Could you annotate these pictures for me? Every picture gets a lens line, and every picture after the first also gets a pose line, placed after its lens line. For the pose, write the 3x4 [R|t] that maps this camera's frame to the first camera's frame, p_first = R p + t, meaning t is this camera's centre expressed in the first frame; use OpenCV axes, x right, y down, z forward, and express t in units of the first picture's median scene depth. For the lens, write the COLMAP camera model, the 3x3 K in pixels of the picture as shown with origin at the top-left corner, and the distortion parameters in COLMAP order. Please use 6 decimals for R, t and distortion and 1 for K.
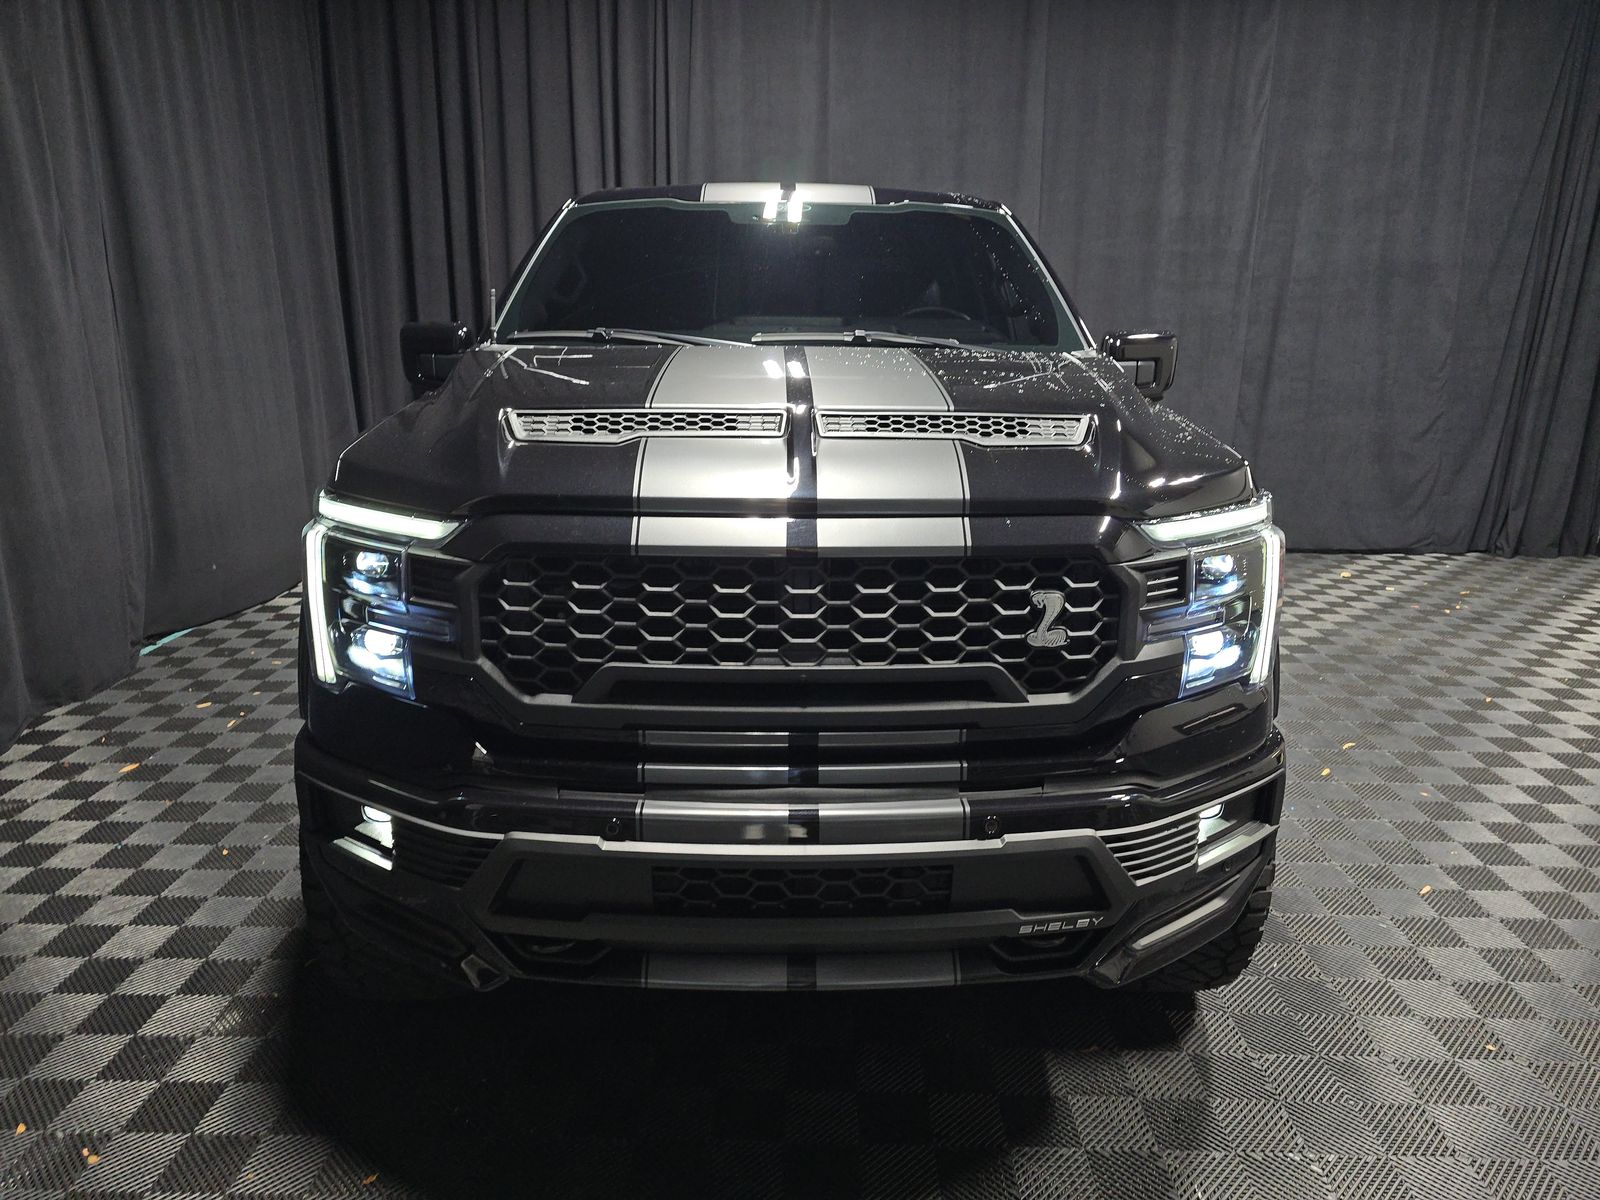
lens RADIAL K [[1095.2, 0, 797.4], [0, 1095.2, 599.7], [0, 0, 1]] dist [0.064229, -0.076268]
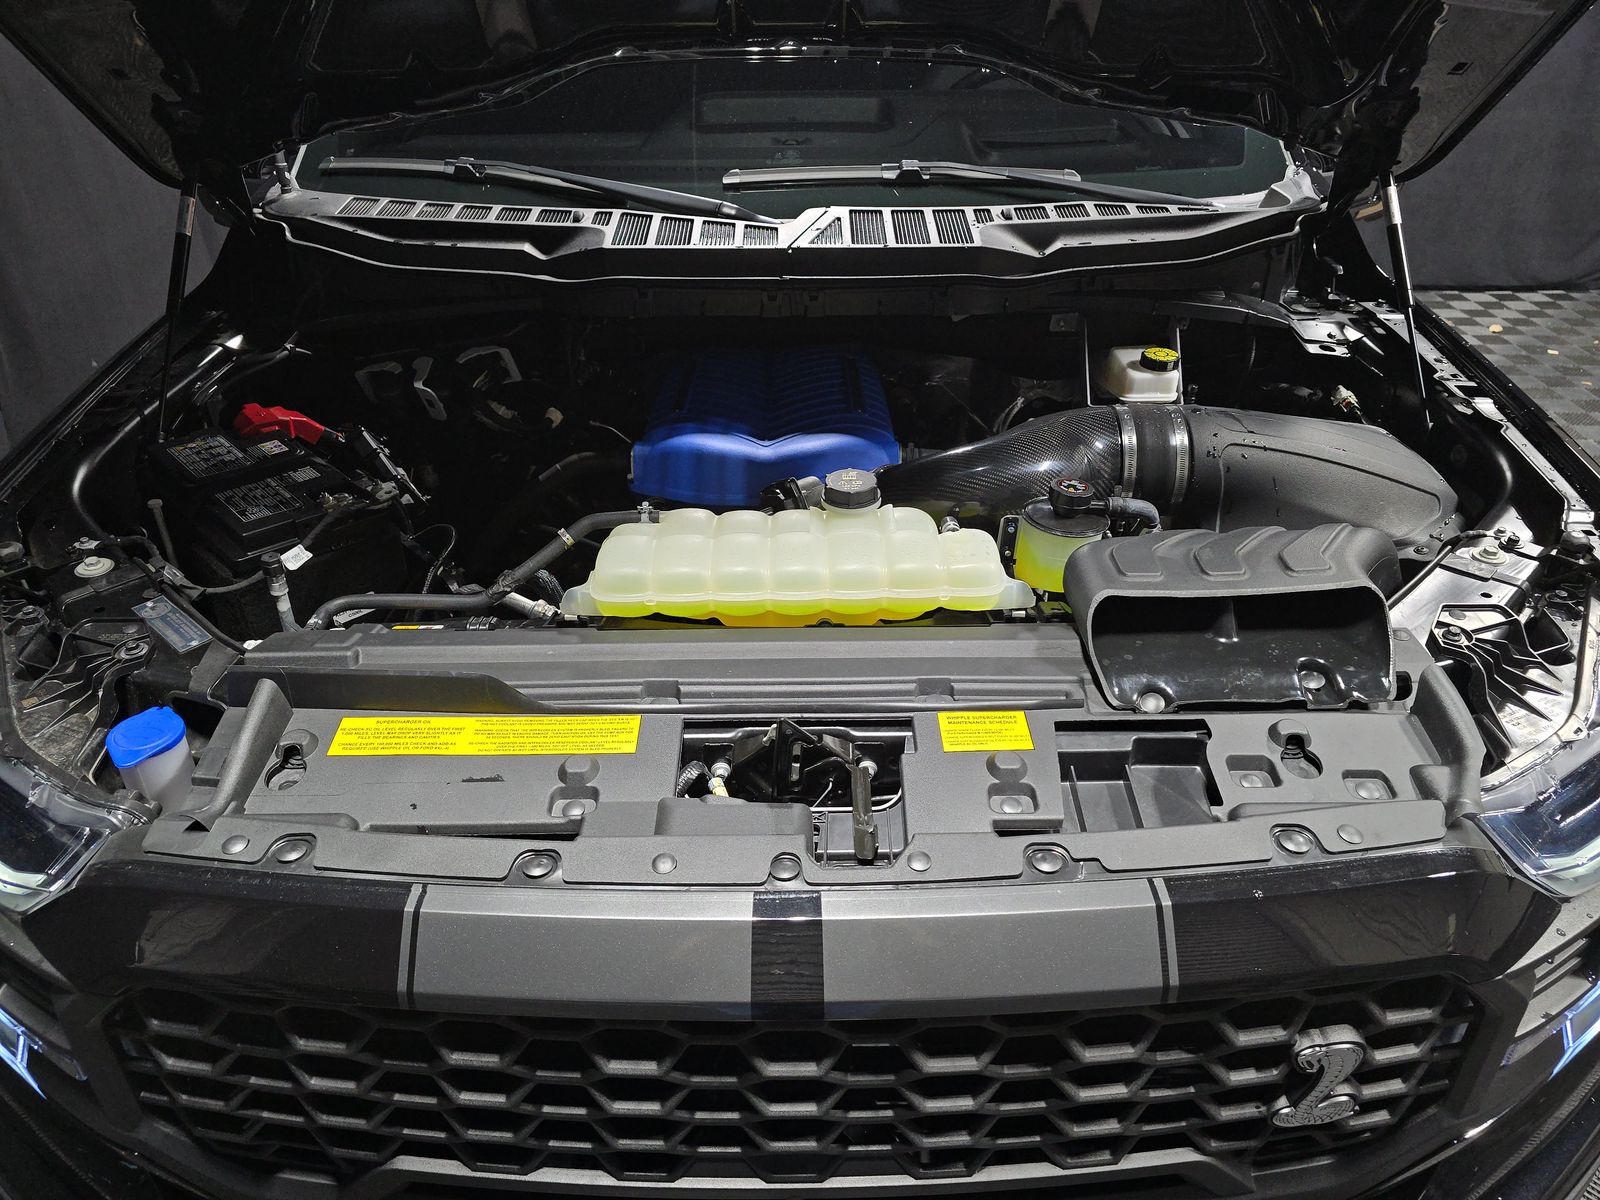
lens RADIAL K [[1095.2, 0, 797.4], [0, 1095.2, 599.7], [0, 0, 1]] dist [0.064229, -0.076268]
pose [[0.999632, -0.004114, -0.026797, 0.019756], [0.011893, 0.954783, 0.297065, -0.318216], [0.024364, -0.297275, 0.954481, 0.609331]]
